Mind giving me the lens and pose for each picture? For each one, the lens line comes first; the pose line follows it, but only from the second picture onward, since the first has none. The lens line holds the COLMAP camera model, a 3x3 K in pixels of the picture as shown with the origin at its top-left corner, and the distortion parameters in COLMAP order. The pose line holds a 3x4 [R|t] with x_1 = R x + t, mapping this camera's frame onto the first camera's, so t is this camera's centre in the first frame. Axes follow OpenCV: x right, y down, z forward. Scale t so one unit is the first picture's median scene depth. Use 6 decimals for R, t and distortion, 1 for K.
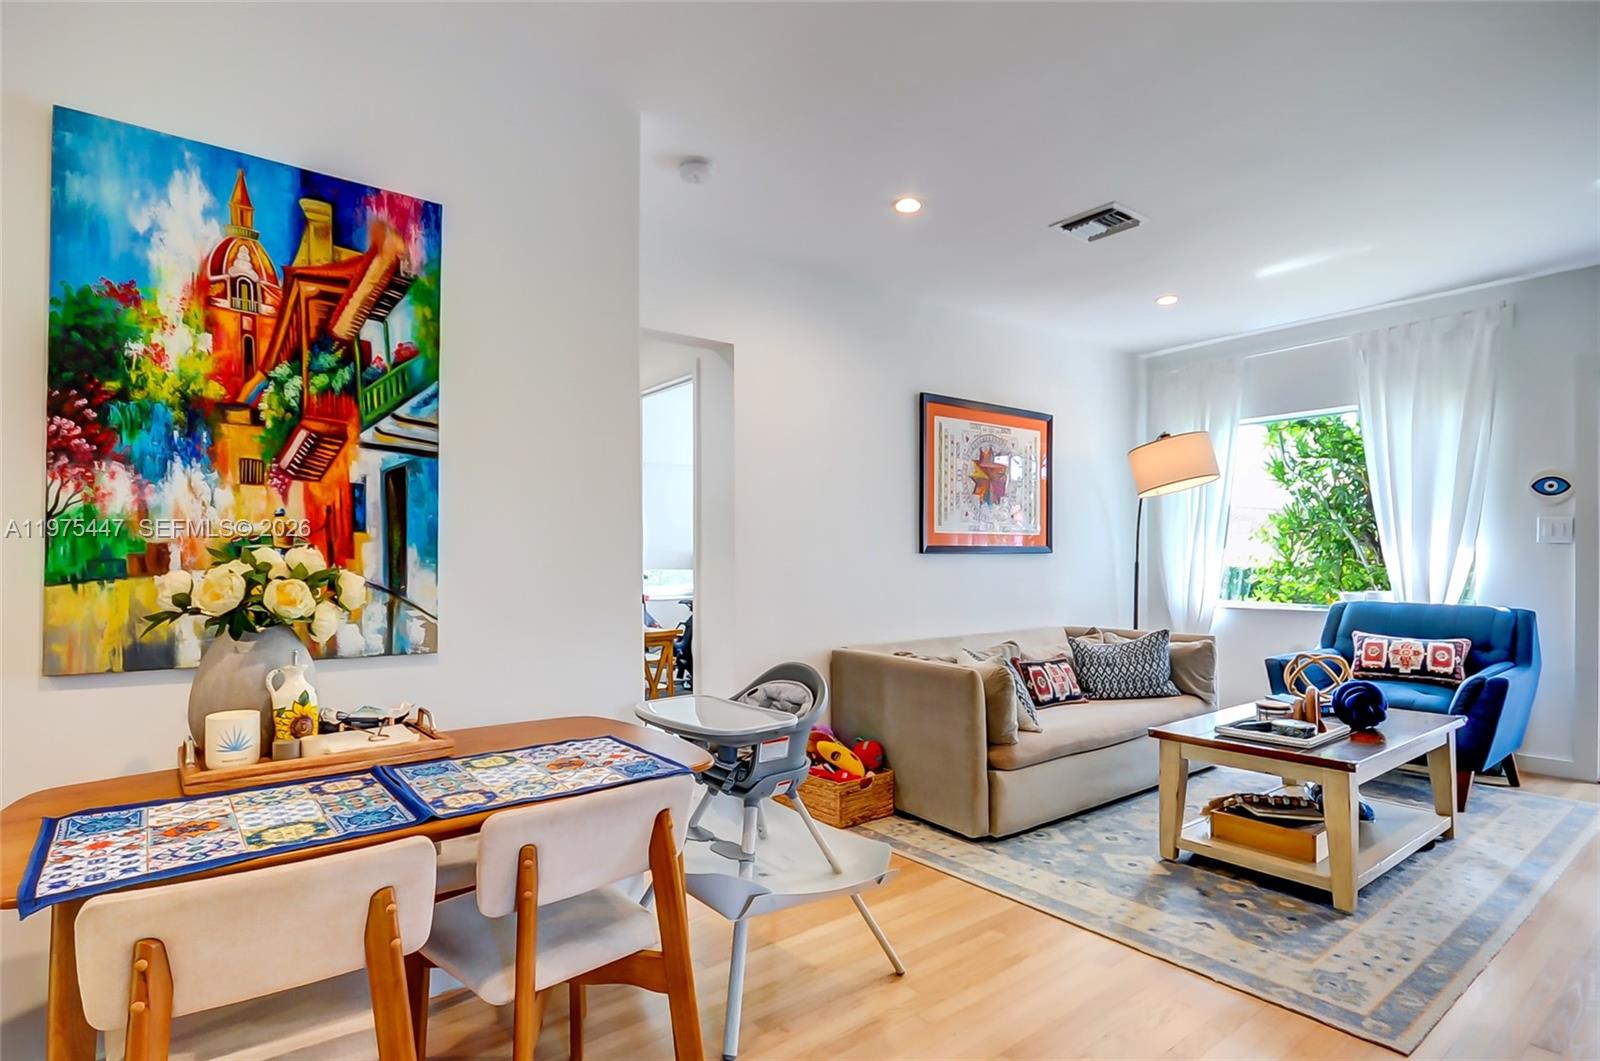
lens RADIAL K [[802.6, 0, 731.9], [0, 802.6, 555.2], [0, 0, 1]] dist [-0.003772, -0.001894]
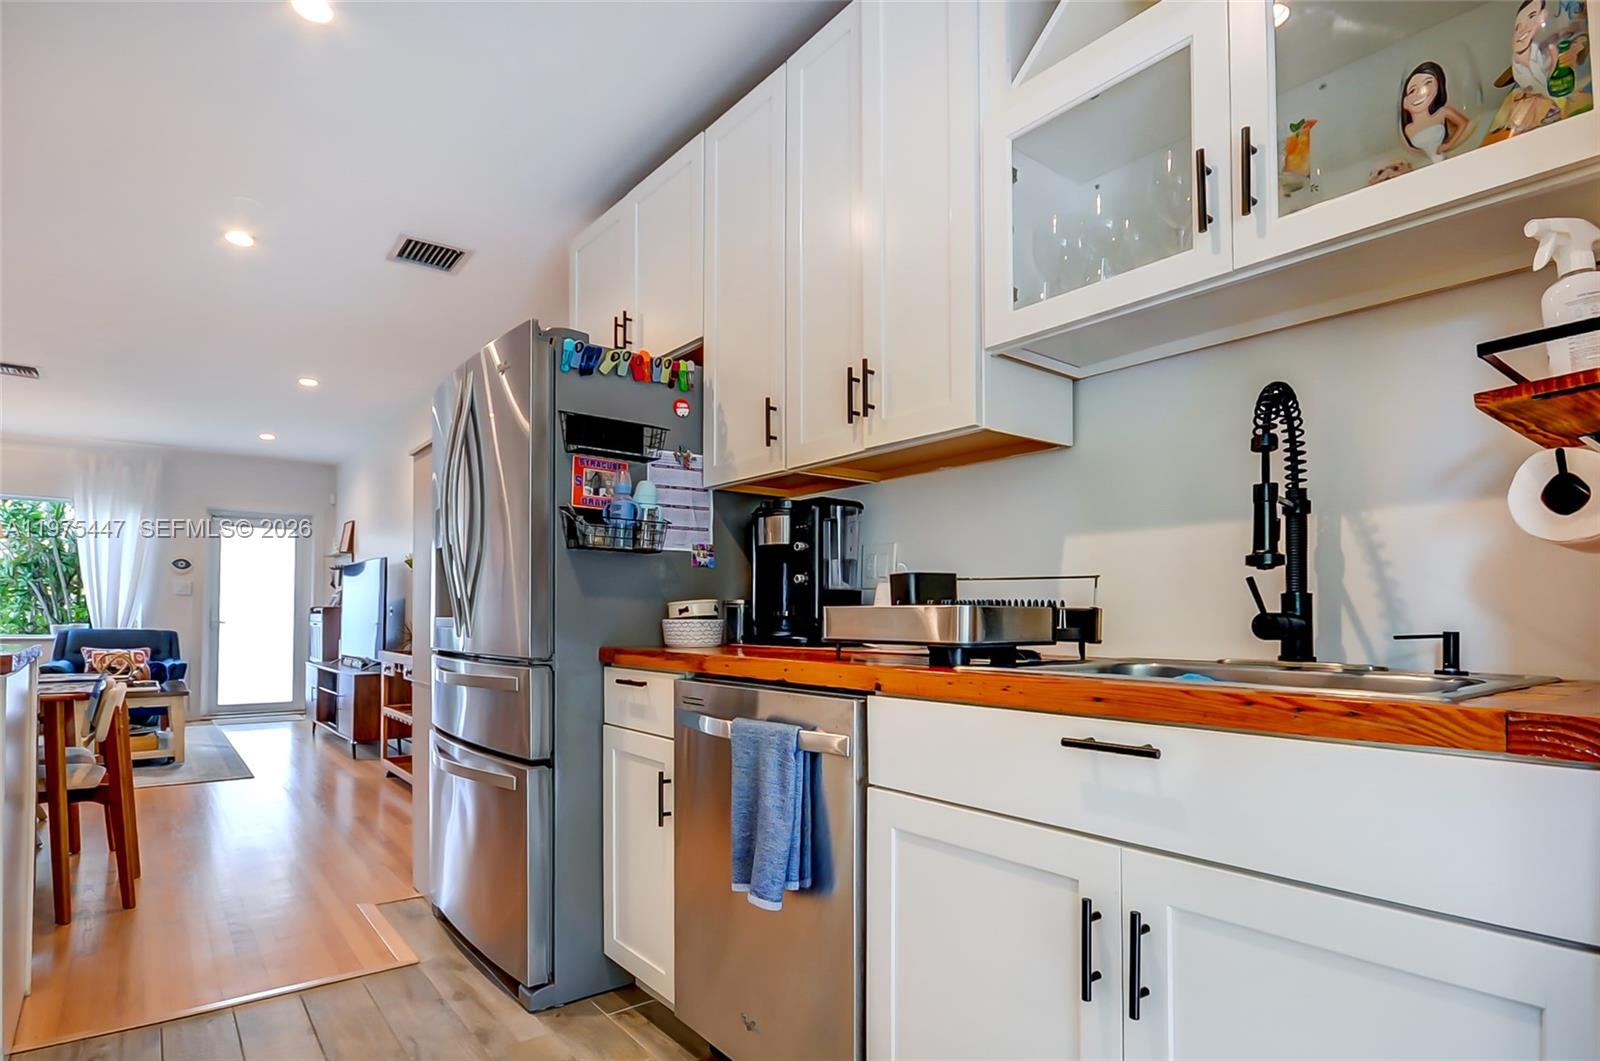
lens RADIAL K [[802.6, 0, 732.4], [0, 802.6, 600.0], [0, 0, 1]] dist [-0.003772, -0.001894]
pose [[-0.004962, 0.026593, 0.999634, -1.696002], [-0.005234, 0.999632, -0.026619, 0.080770], [-0.999974, -0.005364, -0.004821, -0.555580]]
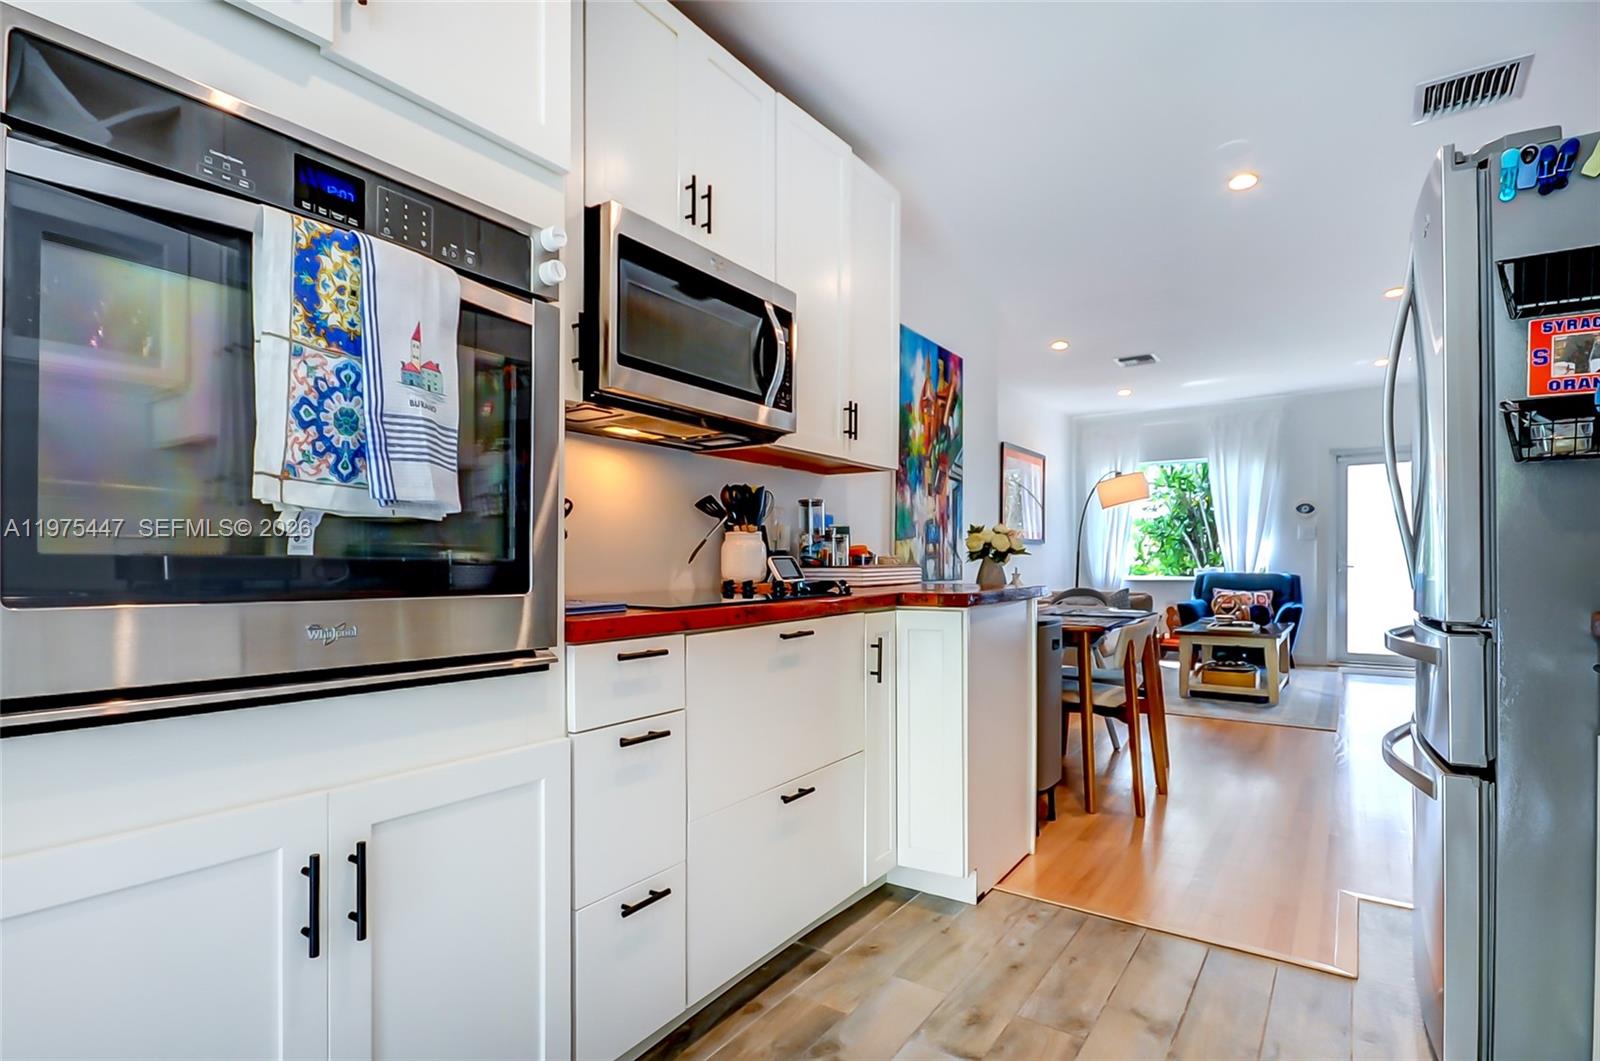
lens RADIAL K [[802.6, 0, 763.9], [0, 802.6, 557.9], [0, 0, 1]] dist [-0.003772, -0.001894]
pose [[0.952214, 0.002984, 0.305417, -1.502653], [-0.002286, 0.999994, -0.002642, 0.074499], [-0.305423, 0.001818, 0.952215, -0.798075]]
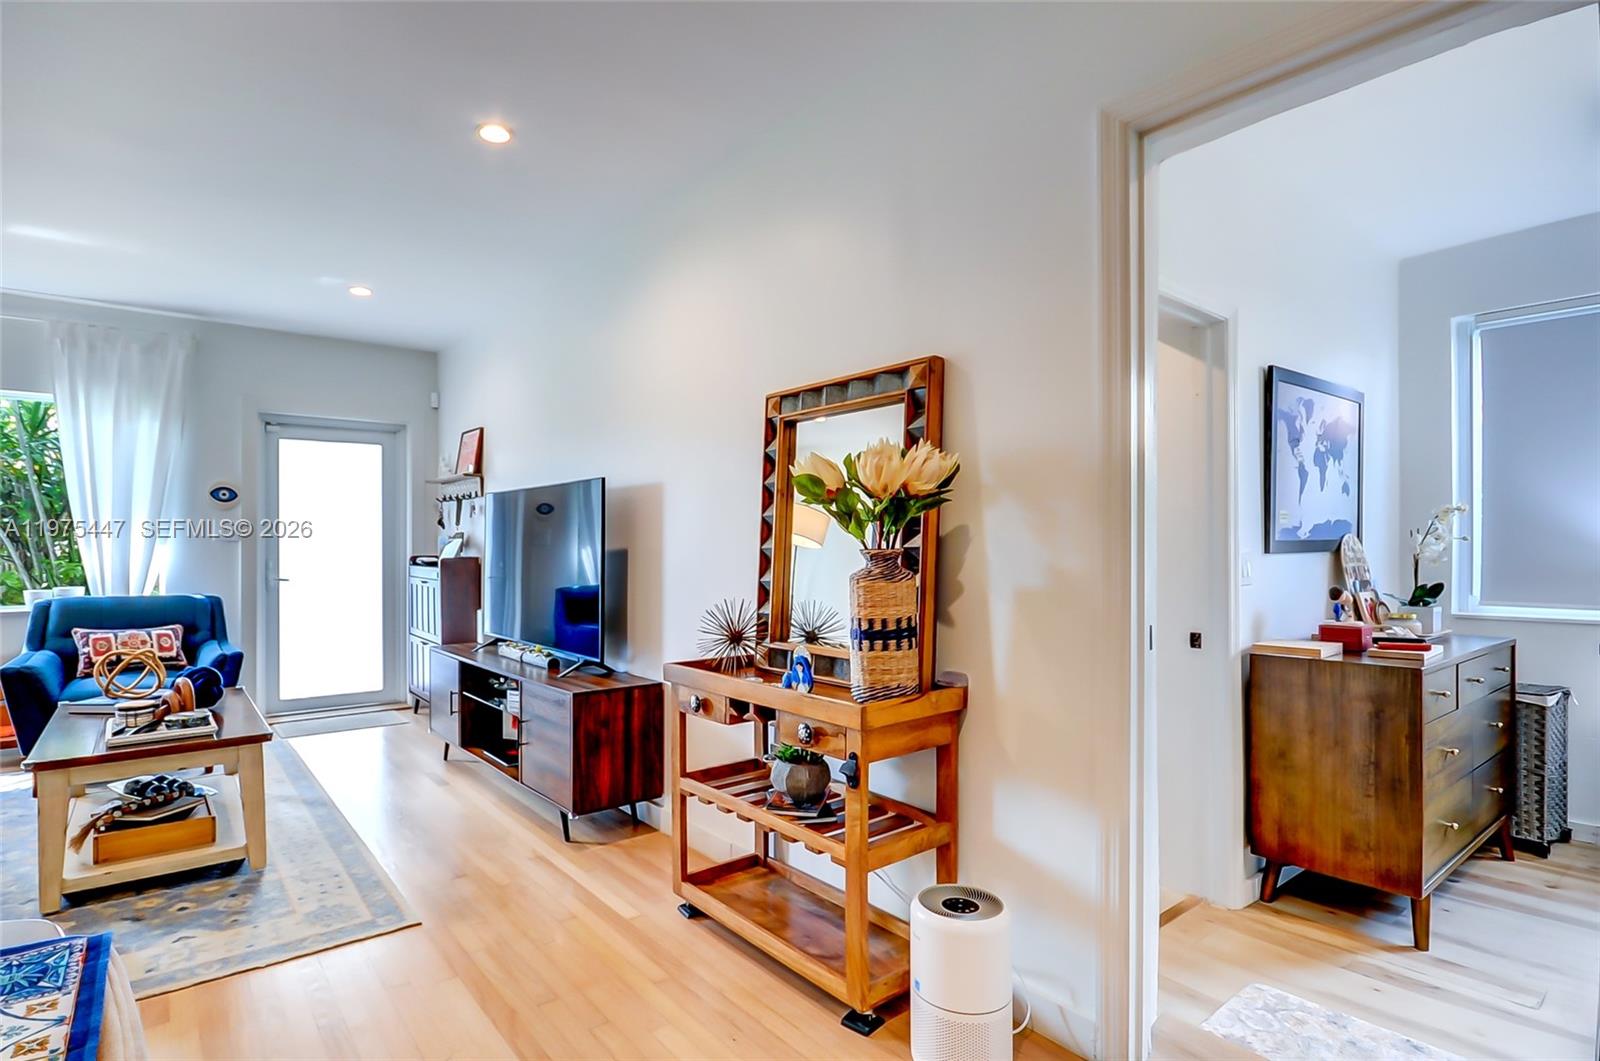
lens RADIAL K [[802.6, 0, 748.3], [0, 802.6, 546.6], [0, 0, 1]] dist [-0.003772, -0.001894]
pose [[-0.013044, 0.004328, 0.999906, -0.444751], [0.002733, 0.999987, -0.004293, 0.003242], [-0.999911, 0.002677, -0.013056, 0.411619]]
